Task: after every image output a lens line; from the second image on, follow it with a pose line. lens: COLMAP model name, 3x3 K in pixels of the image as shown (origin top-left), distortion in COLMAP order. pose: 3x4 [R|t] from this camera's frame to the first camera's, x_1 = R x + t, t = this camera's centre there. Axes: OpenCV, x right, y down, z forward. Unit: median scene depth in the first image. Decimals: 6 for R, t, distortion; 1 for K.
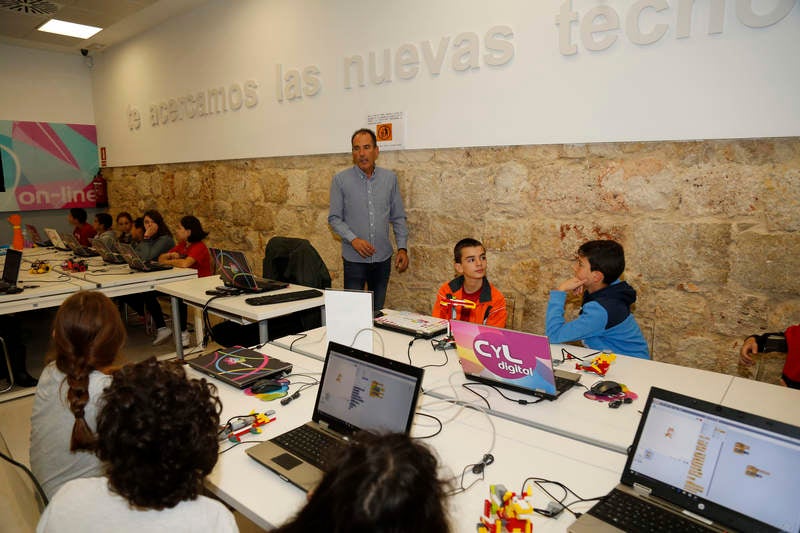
lens RADIAL K [[537.3, 0, 400.0], [0, 537.3, 266.5], [0, 0, 1]] dist [-0.118863, 0.066731]
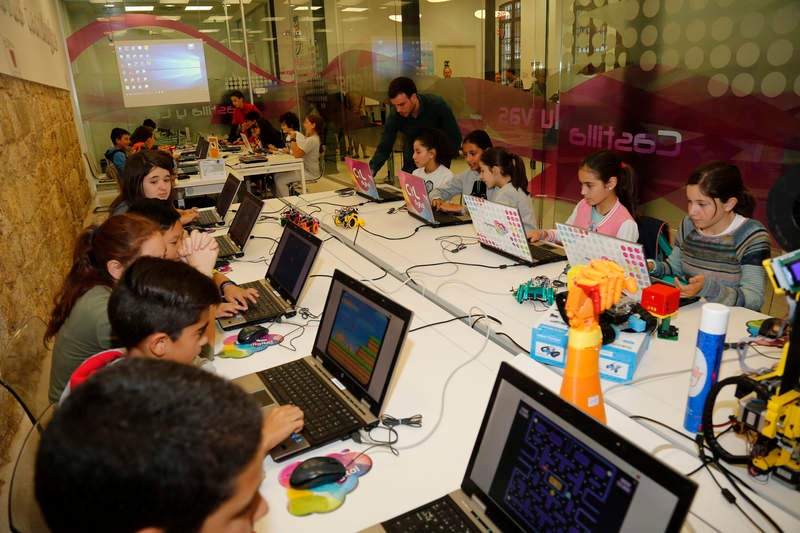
lens RADIAL K [[537.3, 0, 400.0], [0, 537.3, 266.5], [0, 0, 1]] dist [-0.118863, 0.066731]
pose [[-0.921244, -0.072396, 0.382188, -1.389755], [0.120411, 0.881193, 0.457166, -0.322198], [-0.369878, 0.467181, -0.803077, 2.126630]]
